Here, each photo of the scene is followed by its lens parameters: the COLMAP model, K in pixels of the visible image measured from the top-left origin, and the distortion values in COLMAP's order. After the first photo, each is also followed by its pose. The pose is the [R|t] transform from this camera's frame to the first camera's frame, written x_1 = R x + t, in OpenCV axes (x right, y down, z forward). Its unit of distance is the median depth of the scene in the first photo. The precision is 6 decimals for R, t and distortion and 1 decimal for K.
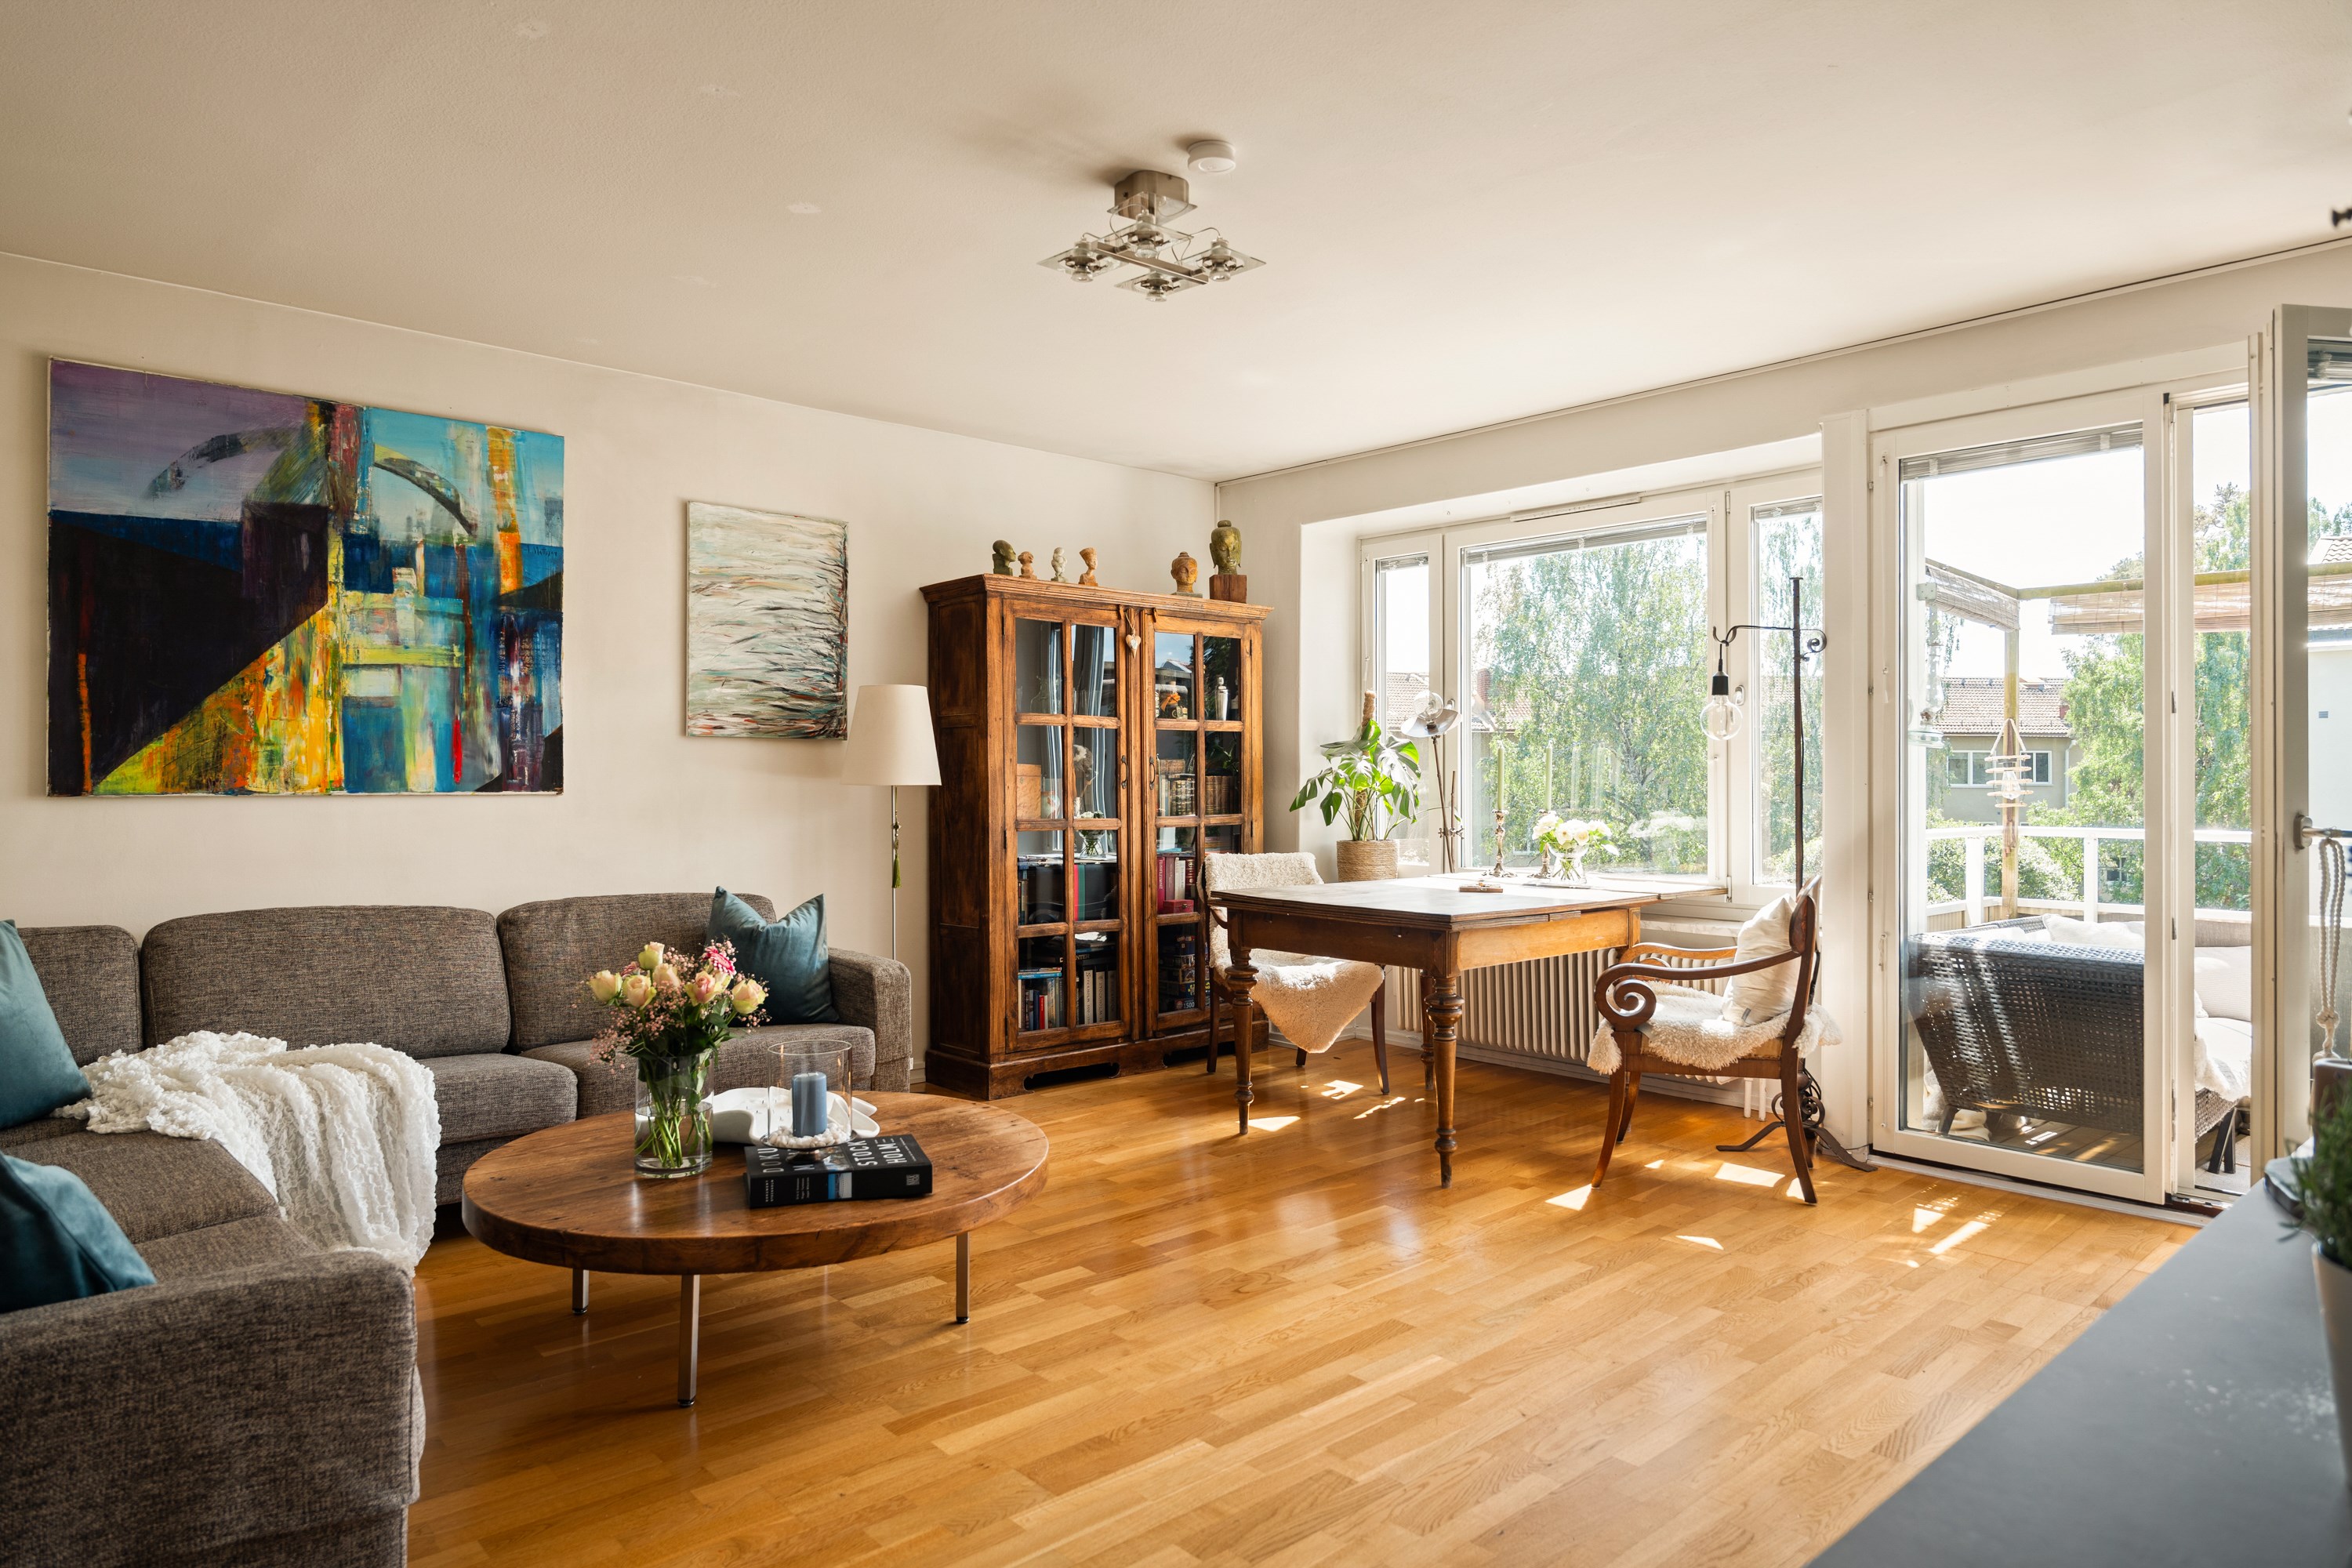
lens RADIAL K [[1392.5, 0, 1171.4], [0, 1392.5, 764.2], [0, 0, 1]] dist [-0.019773, 0.002888]
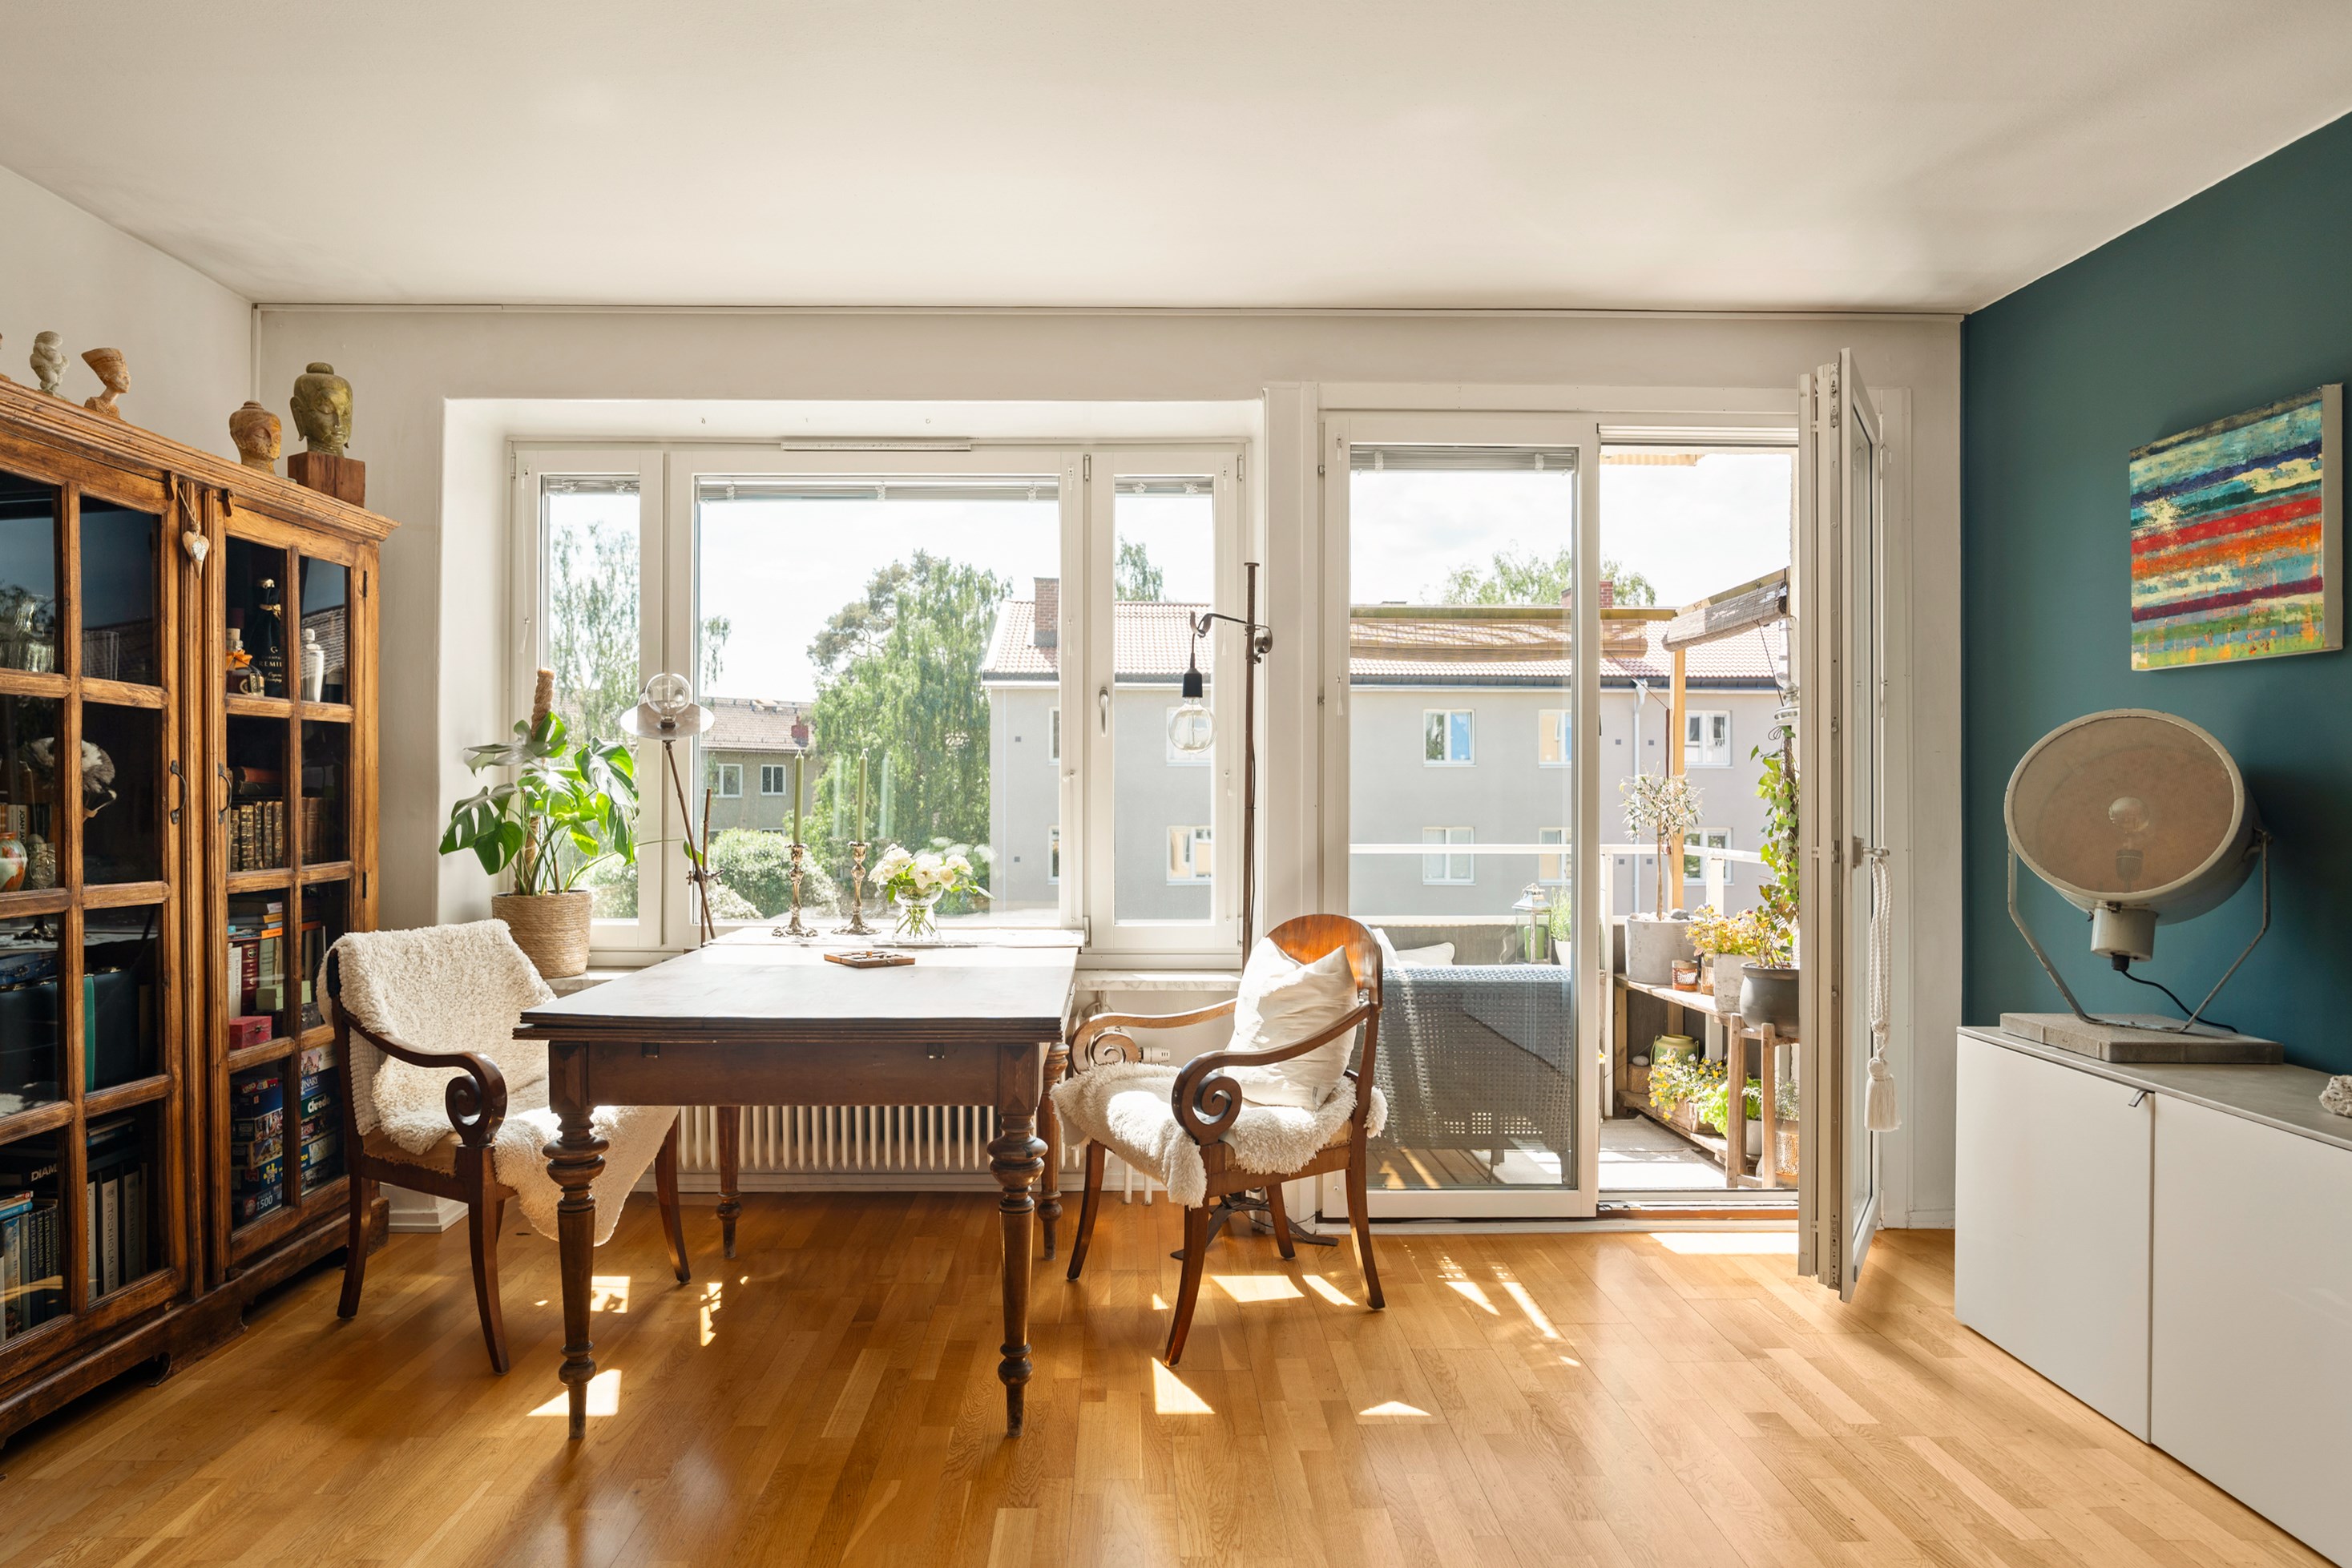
lens RADIAL K [[1378.8, 0, 1139.2], [0, 1378.8, 778.3], [0, 0, 1]] dist [-0.020101, 0.003689]
pose [[0.662266, 0.004867, 0.749253, -0.225423], [-0.006752, 0.999977, -0.000527, -0.002210], [-0.749238, -0.004710, 0.662284, 0.487488]]
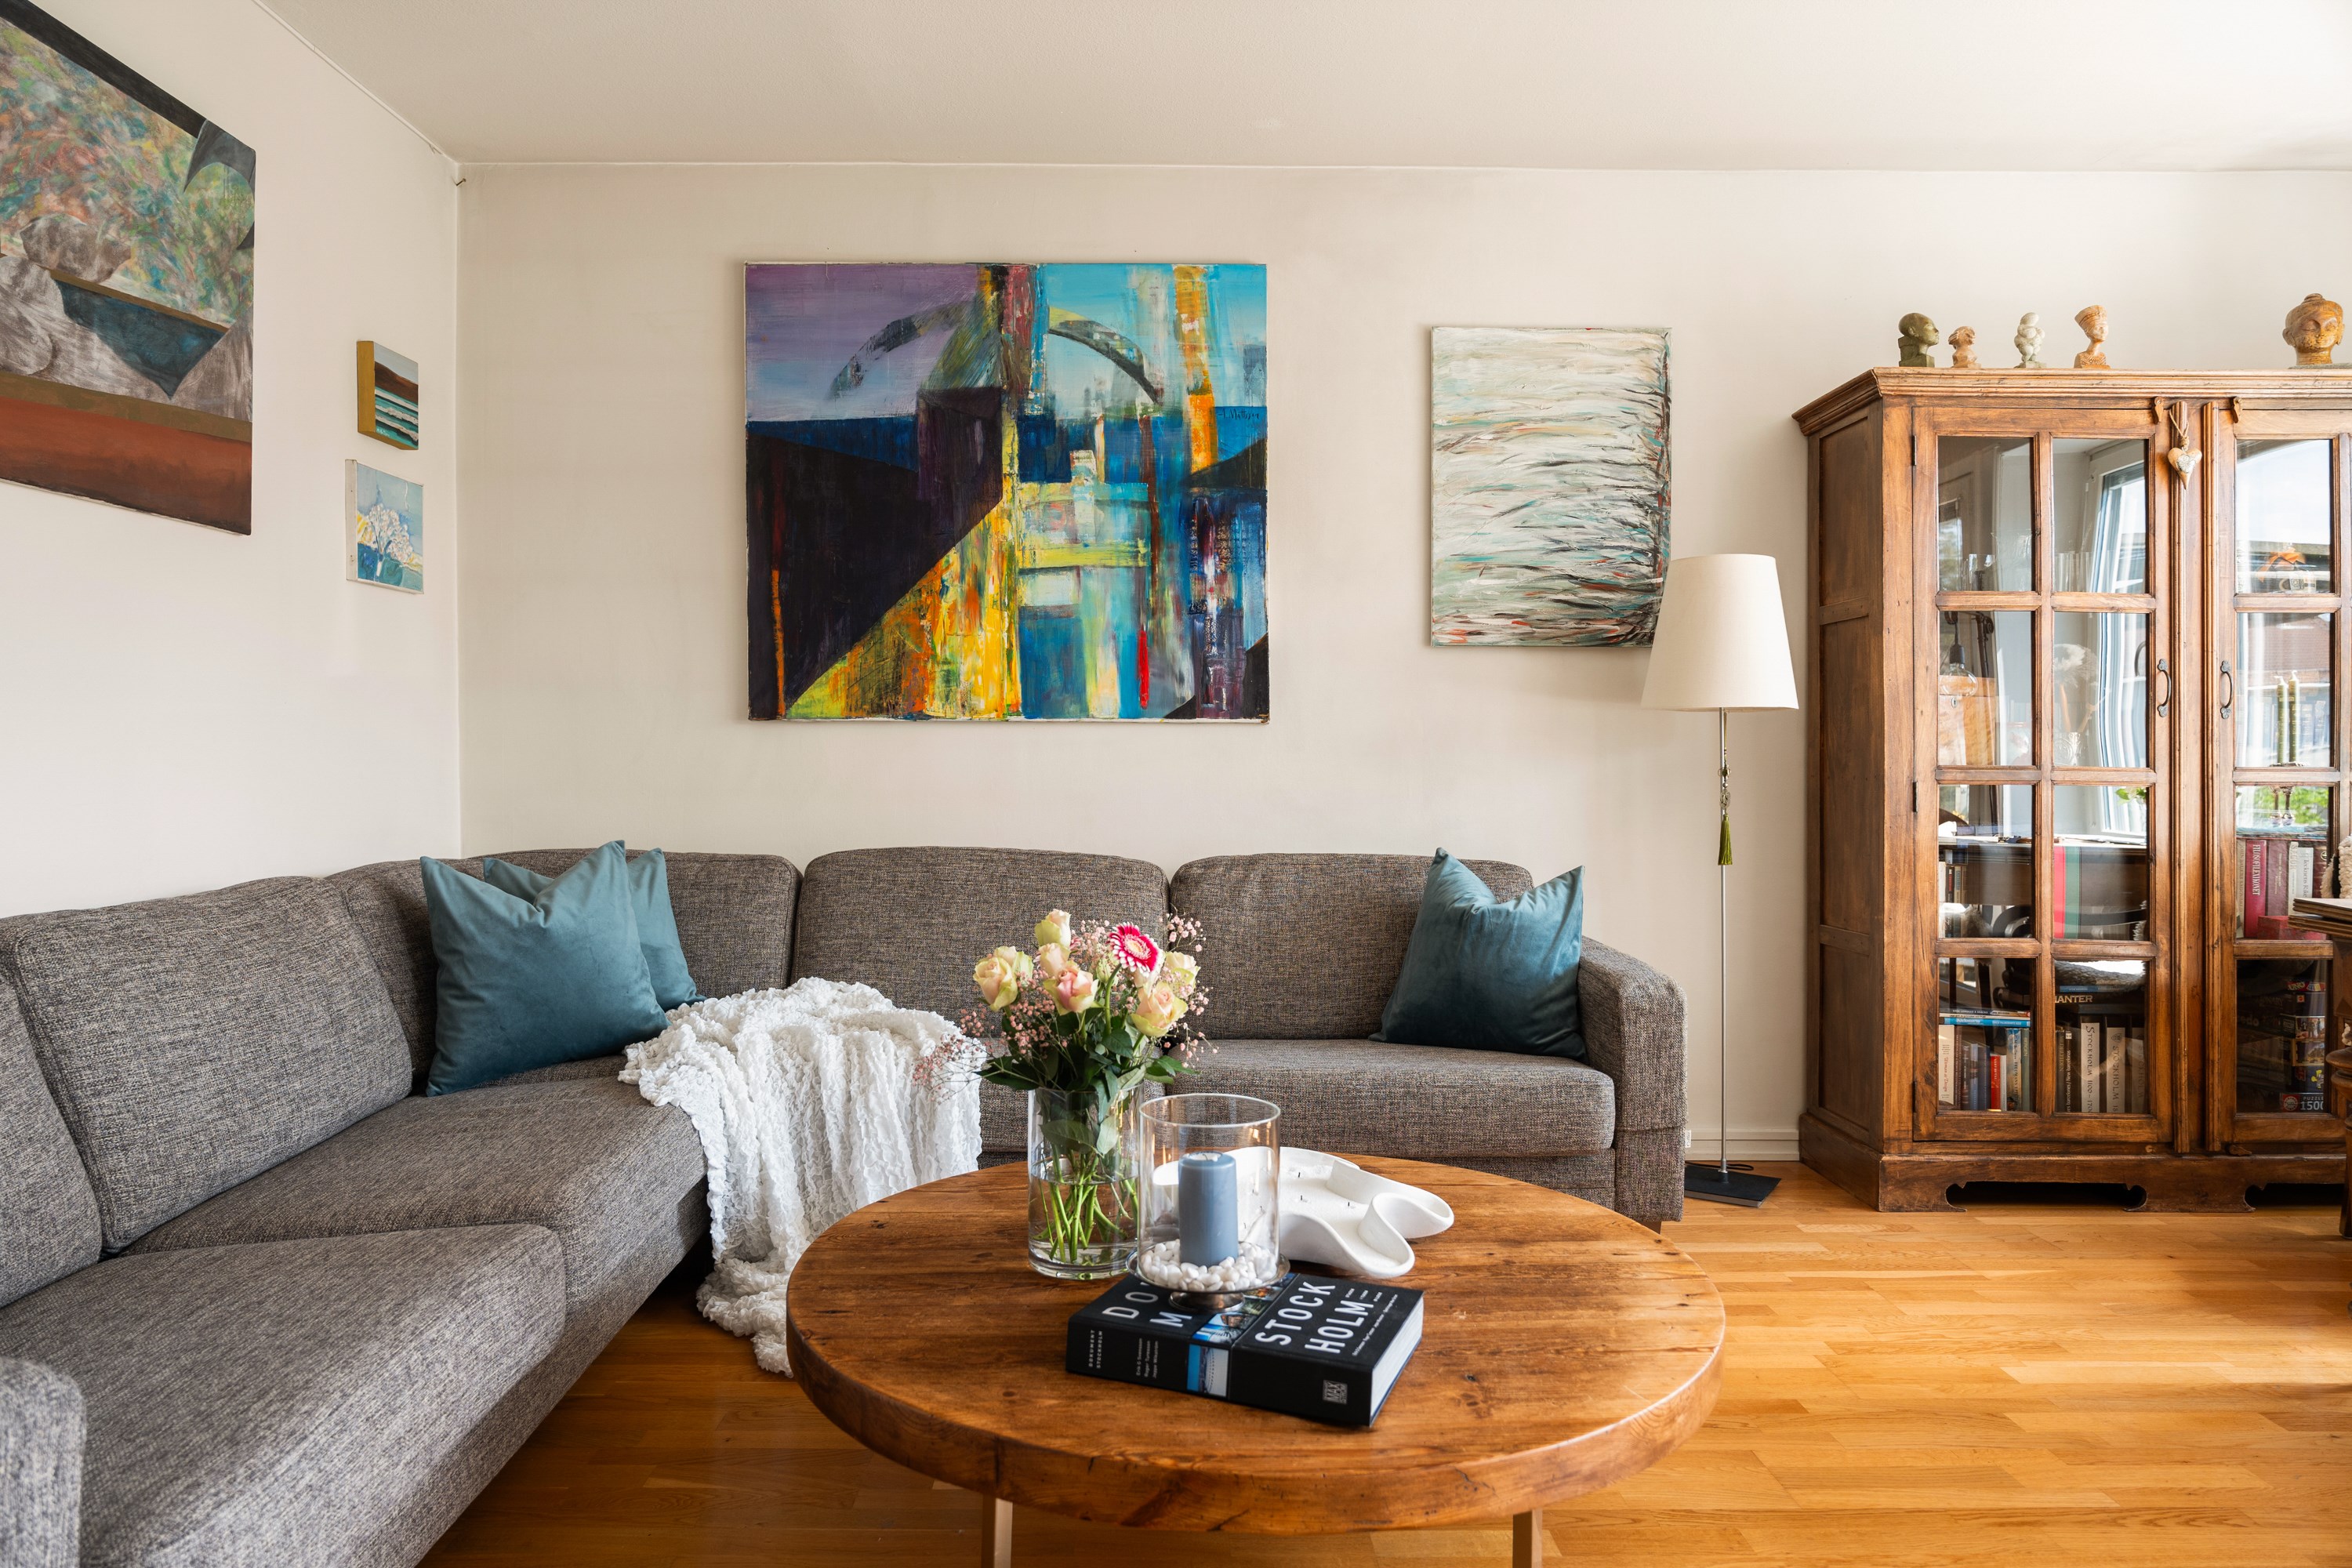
lens RADIAL K [[1502.7, 0, 1178.2], [0, 1502.7, 772.8], [0, 0, 1]] dist [-0.015031, 0.006134]
pose [[0.750645, 0.010283, -0.660626, 0.087004], [0.004845, 0.999766, 0.021067, 0.032541], [0.660688, -0.019015, 0.750420, 0.332843]]
